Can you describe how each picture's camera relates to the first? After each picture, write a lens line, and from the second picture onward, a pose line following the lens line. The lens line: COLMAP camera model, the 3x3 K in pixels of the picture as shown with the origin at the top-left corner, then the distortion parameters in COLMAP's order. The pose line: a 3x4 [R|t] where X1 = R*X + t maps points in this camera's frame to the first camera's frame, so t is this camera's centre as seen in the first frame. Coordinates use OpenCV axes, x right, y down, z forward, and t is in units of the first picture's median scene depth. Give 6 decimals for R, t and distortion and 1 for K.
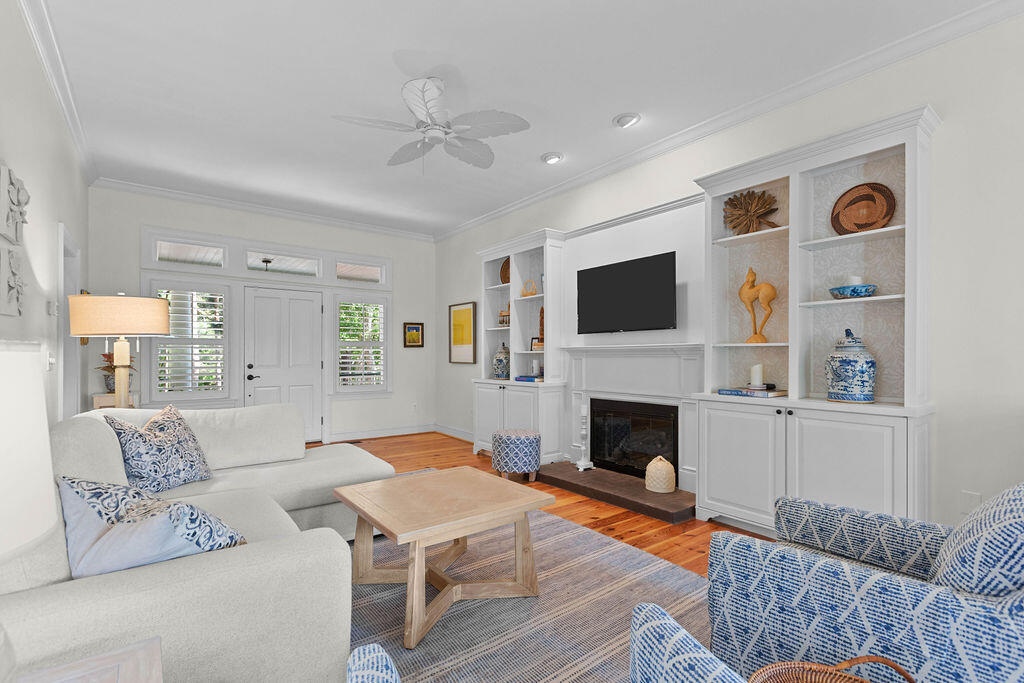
lens RADIAL K [[459.5, 0, 512.4], [0, 459.5, 354.9], [0, 0, 1]] dist [0.000549, 0.000086]
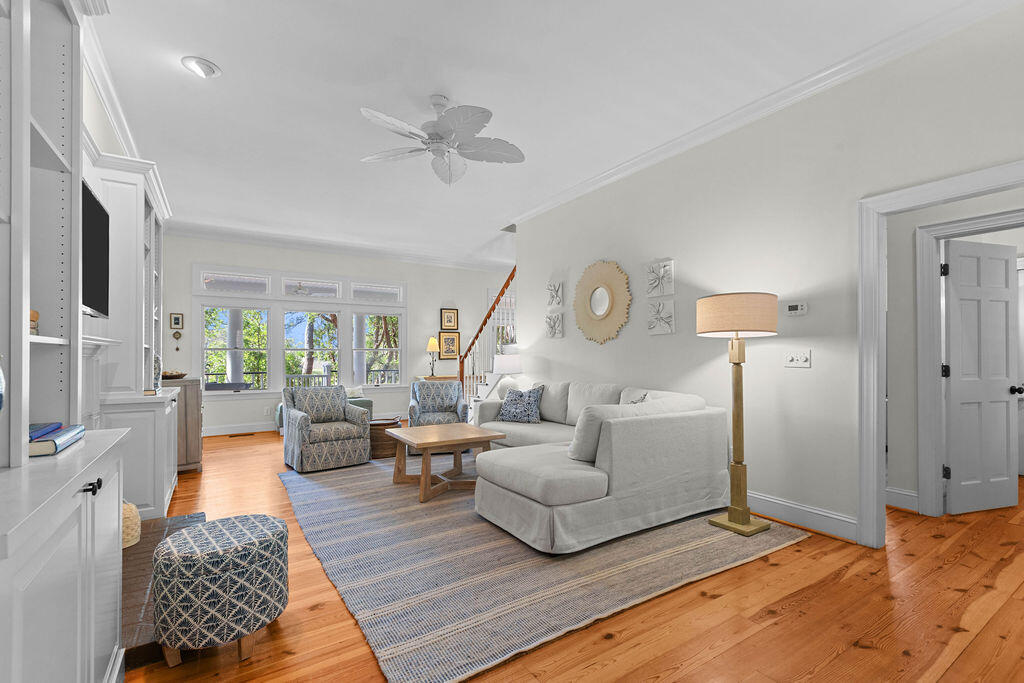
lens RADIAL K [[459.5, 0, 512.4], [0, 459.5, 354.9], [0, 0, 1]] dist [0.000549, 0.000086]
pose [[-0.996324, 0.005425, 0.085496, -0.340089], [0.005449, 0.999985, 0.000049, 0.003066], [-0.085495, 0.000515, -0.996338, 1.617778]]
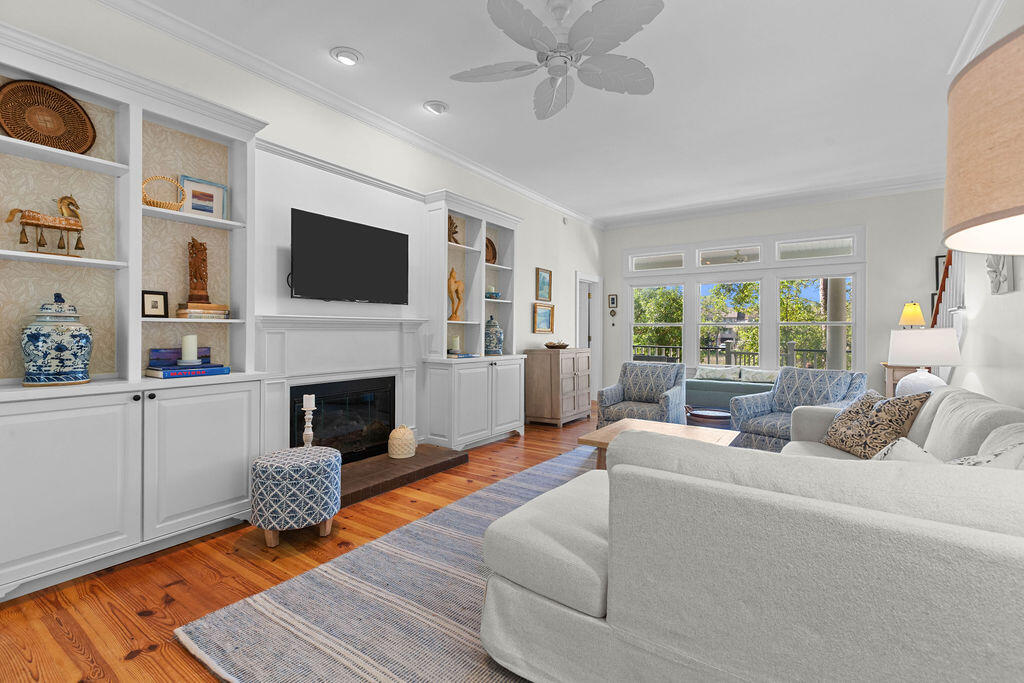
lens RADIAL K [[454.0, 0, 514.0], [0, 454.0, 336.5], [0, 0, 1]] dist [-0.001148, -0.000171]
pose [[-0.304366, -0.009701, 0.952506, -0.733152], [-0.000379, 0.999949, 0.010064, 0.007163], [-0.952555, 0.002702, -0.304355, 1.050636]]
